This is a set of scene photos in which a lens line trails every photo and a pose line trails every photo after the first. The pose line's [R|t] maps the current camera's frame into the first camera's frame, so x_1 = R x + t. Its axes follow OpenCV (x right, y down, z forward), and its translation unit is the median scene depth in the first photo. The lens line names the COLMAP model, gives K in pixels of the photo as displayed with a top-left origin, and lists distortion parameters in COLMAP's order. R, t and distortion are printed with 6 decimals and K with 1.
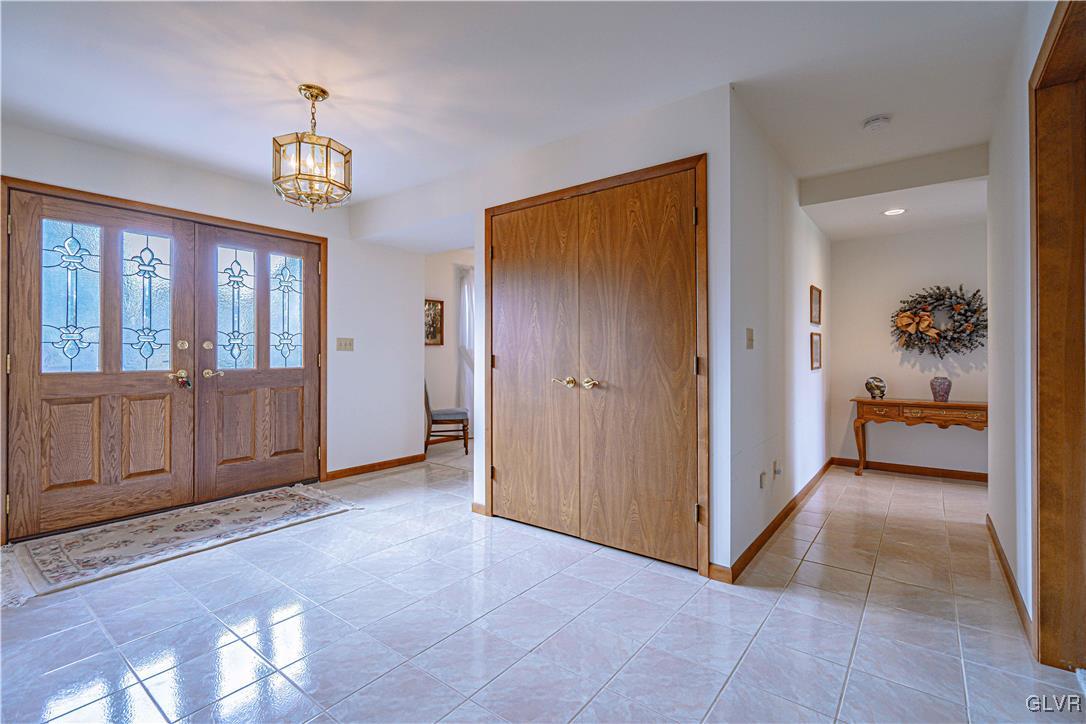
lens RADIAL K [[499.8, 0, 534.6], [0, 499.8, 351.4], [0, 0, 1]] dist [-0.000409, -0.000328]
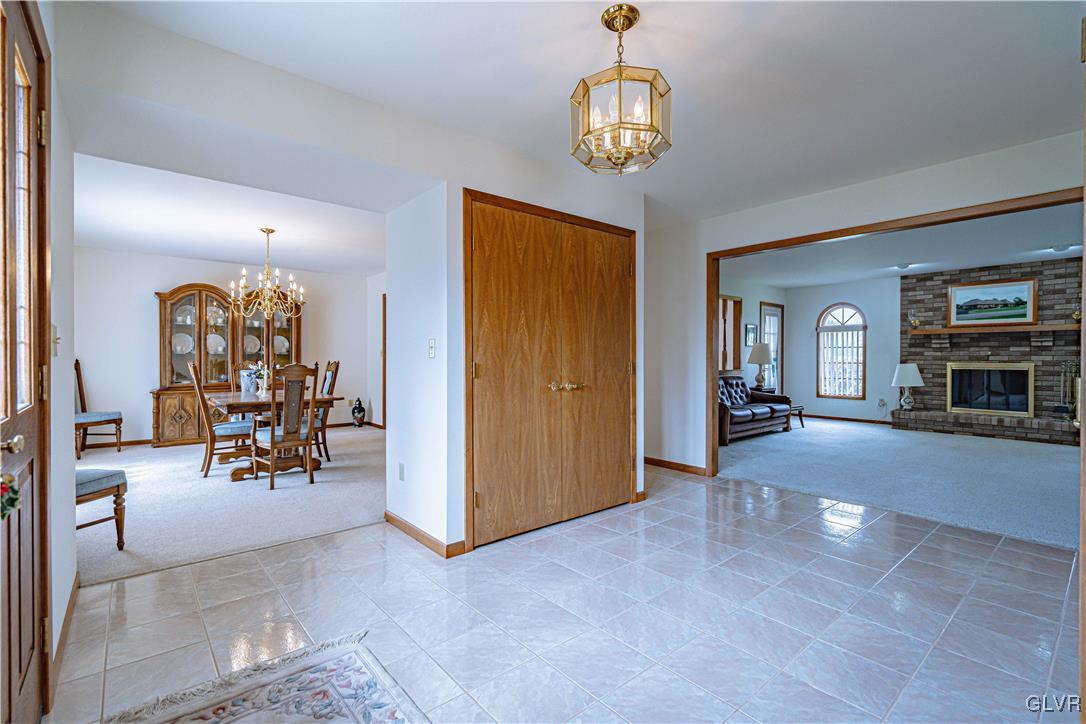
lens RADIAL K [[499.8, 0, 534.7], [0, 499.8, 360.5], [0, 0, 1]] dist [-0.000409, -0.000328]
pose [[0.197081, -0.008034, 0.980354, -1.025619], [-0.004613, 0.999948, 0.009122, -0.005569], [-0.980376, -0.006320, 0.197034, 0.824772]]
